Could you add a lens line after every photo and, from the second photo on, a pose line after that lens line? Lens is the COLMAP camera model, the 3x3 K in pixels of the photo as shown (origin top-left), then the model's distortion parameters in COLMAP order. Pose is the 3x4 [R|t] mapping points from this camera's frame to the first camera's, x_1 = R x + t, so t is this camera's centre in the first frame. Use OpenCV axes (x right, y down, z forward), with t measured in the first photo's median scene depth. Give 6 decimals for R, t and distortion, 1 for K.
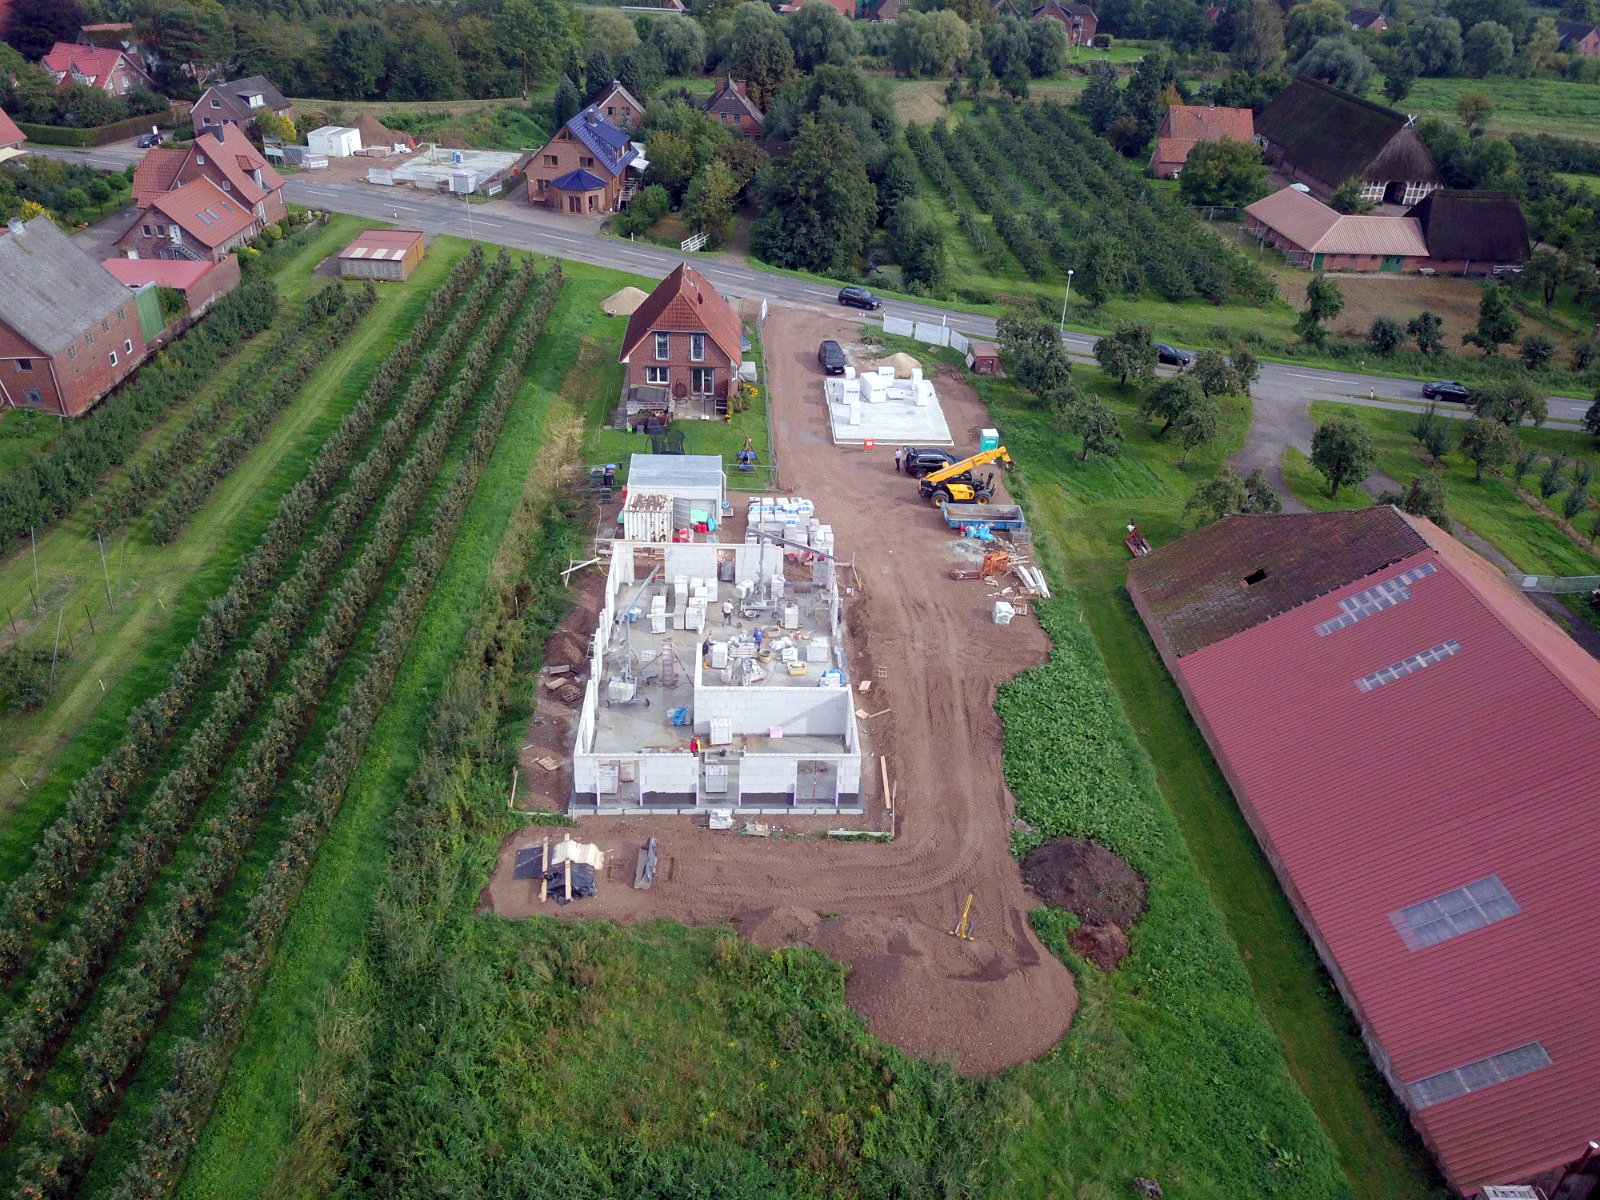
lens RADIAL K [[1207.8, 0, 800.0], [0, 1207.8, 600.0], [0, 0, 1]] dist [0.008069, -0.006633]
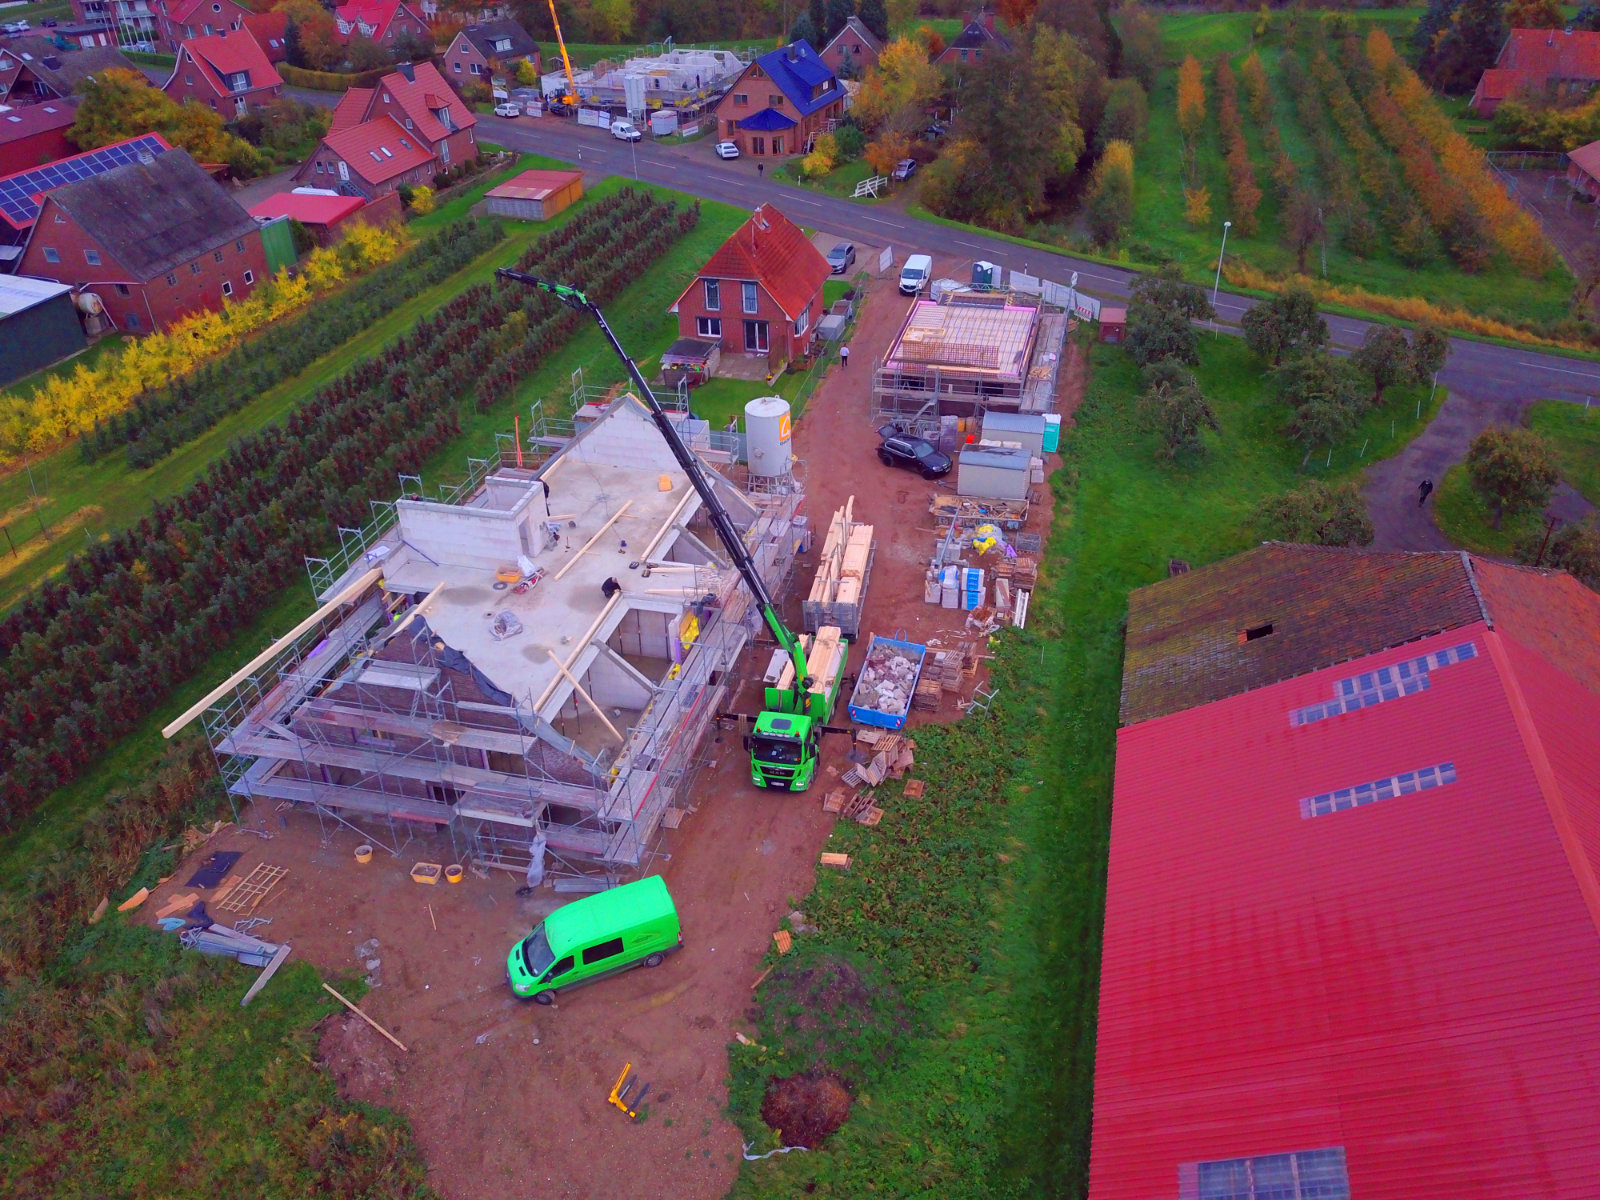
lens RADIAL K [[1208.3, 0, 796.2], [0, 1208.3, 593.2], [0, 0, 1]] dist [0.008520, -0.004897]
pose [[0.956253, 0.104409, -0.273275, 0.212974], [-0.097233, 0.994469, 0.039711, -0.030626], [0.275909, -0.011403, 0.961116, 0.146336]]
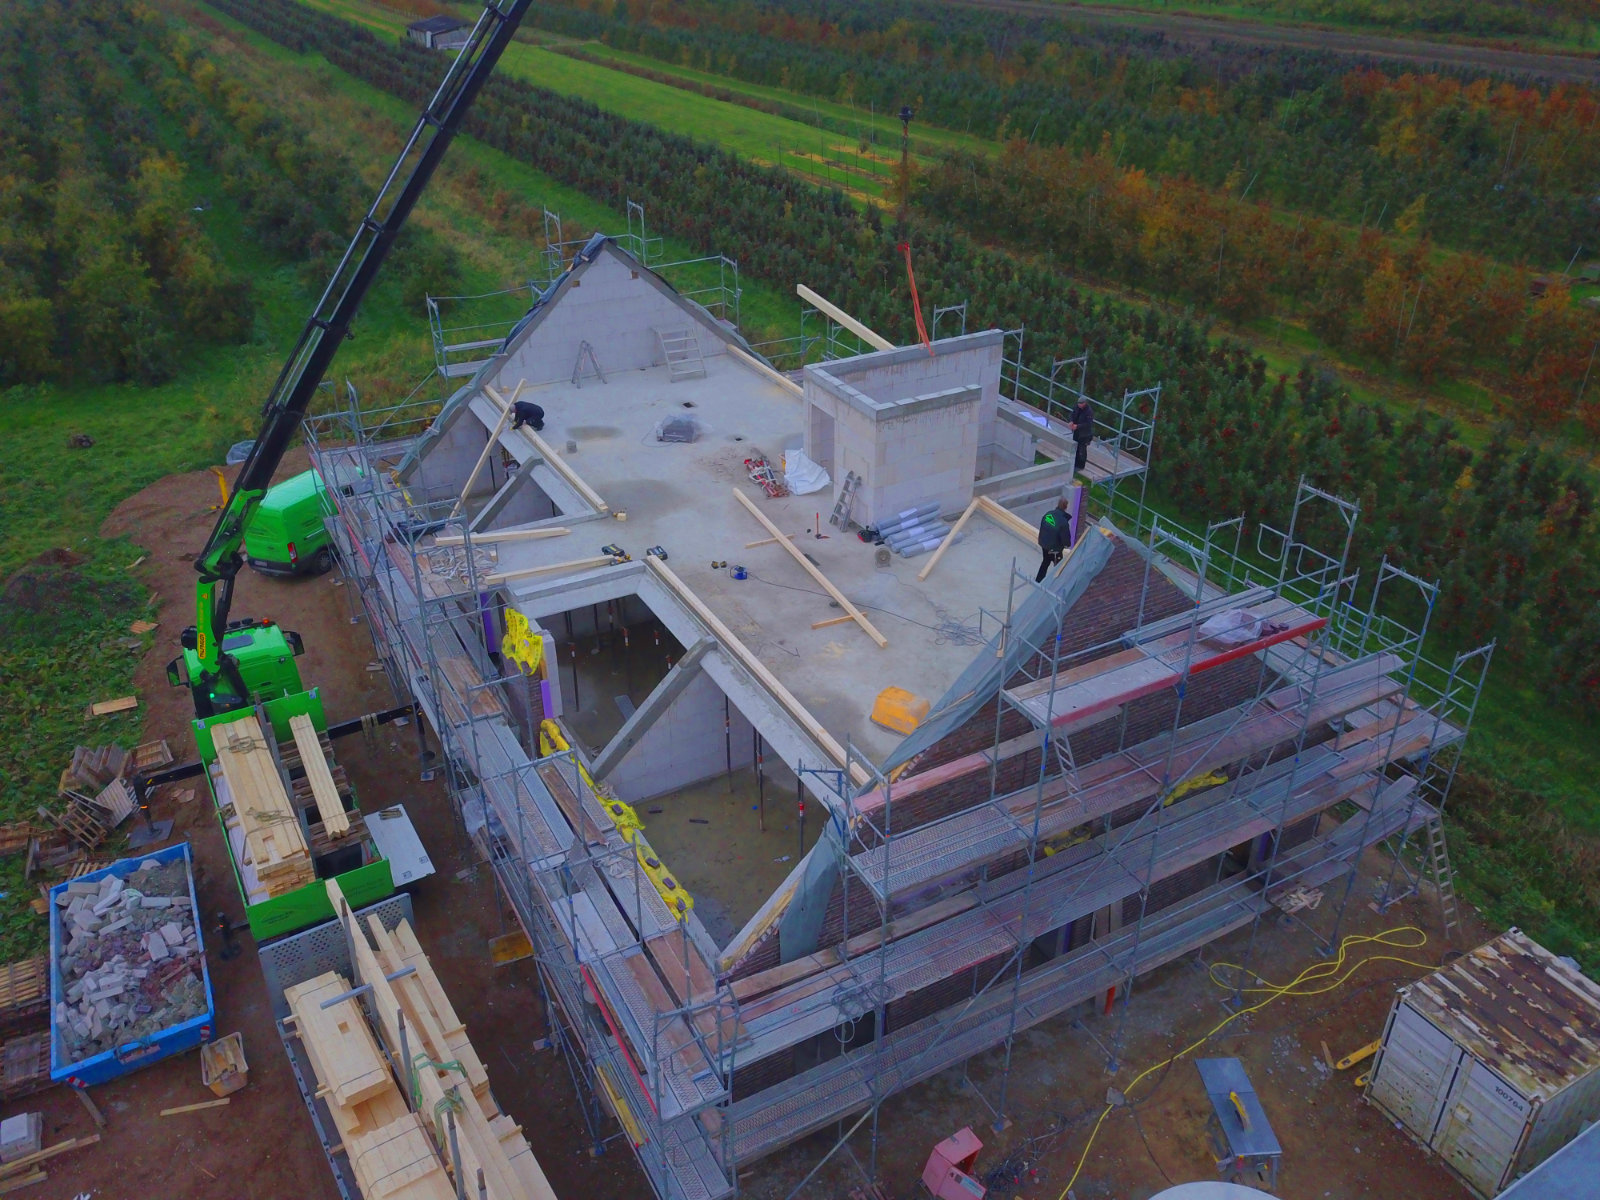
lens RADIAL K [[1211.0, 0, 800.0], [0, 1211.0, 600.0], [0, 0, 1]] dist [0.016225, -0.002646]
pose [[-0.891049, 0.189168, -0.412610, 0.076100], [-0.262862, 0.526026, 0.808827, -0.228379], [0.370047, 0.829164, -0.418990, 0.775060]]
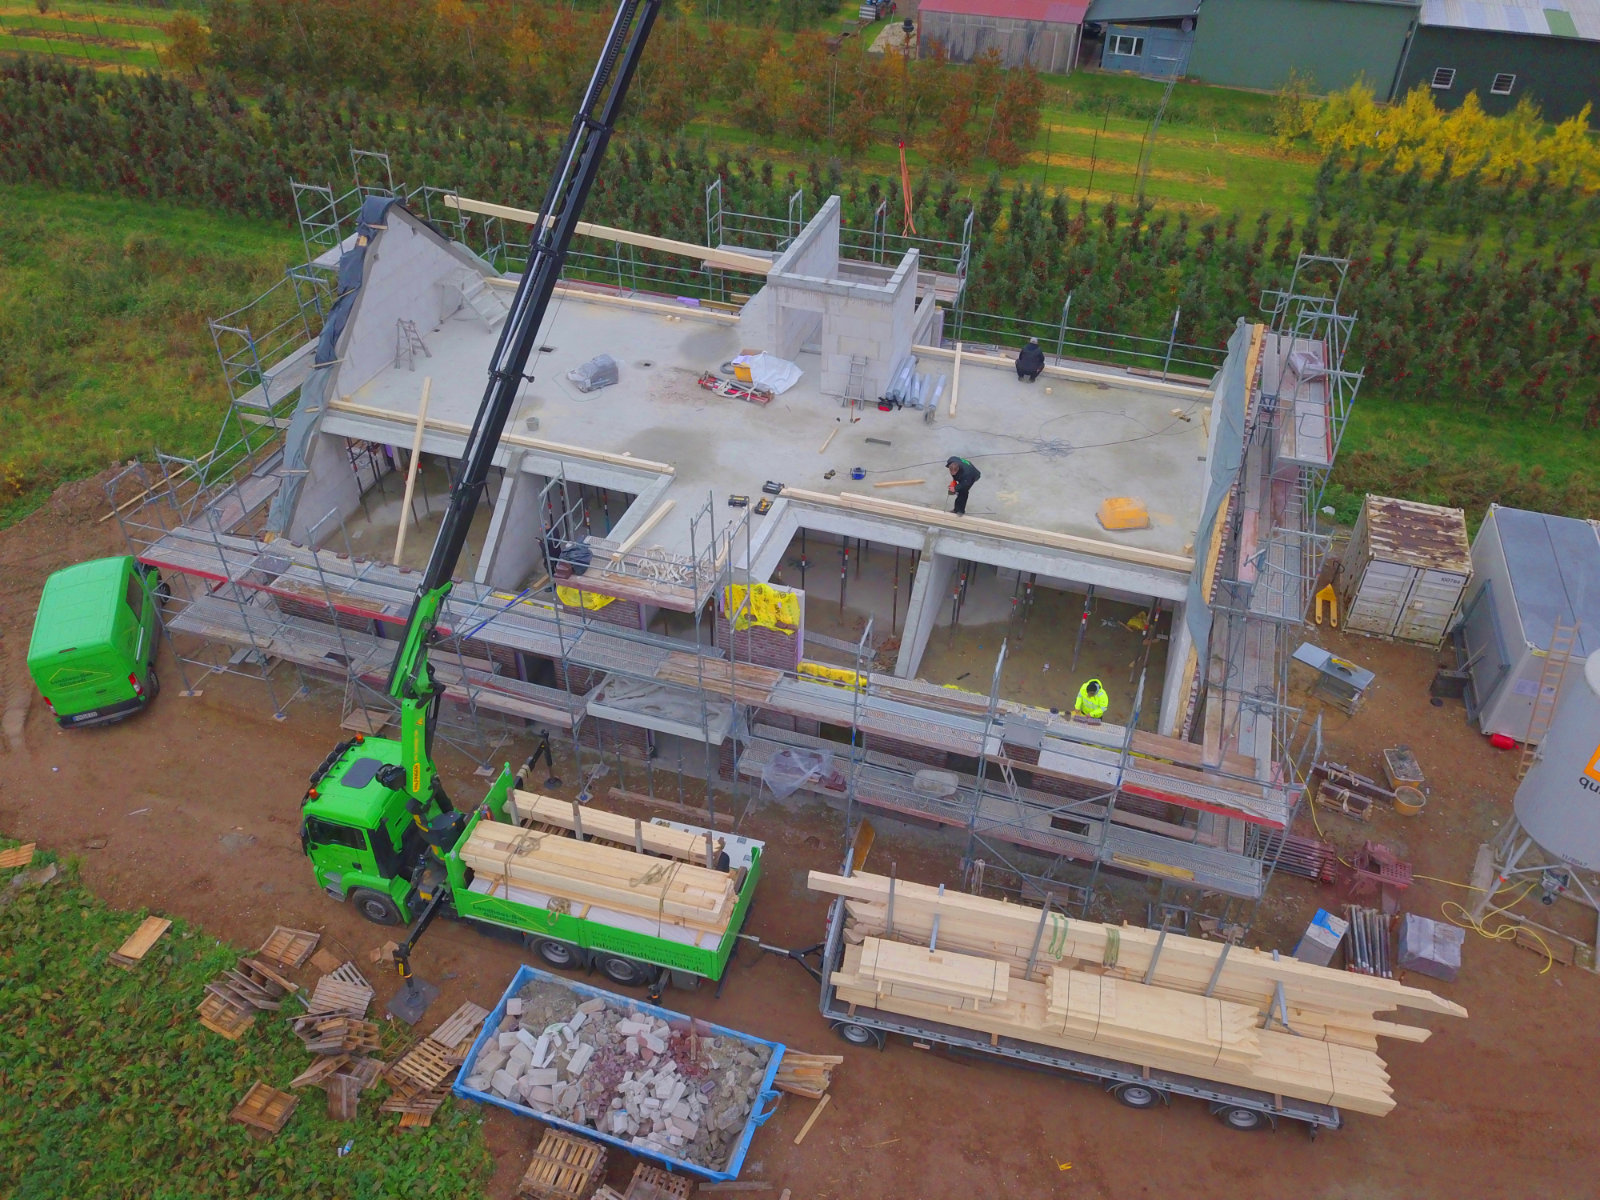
lens RADIAL K [[1207.8, 0, 800.0], [0, 1207.8, 600.0], [0, 0, 1]] dist [0.008069, -0.006633]
pose [[-0.342628, 0.553204, -0.759323, 0.214575], [-0.502085, 0.575312, 0.645698, -0.179885], [0.794051, 0.602479, 0.080638, 0.644308]]
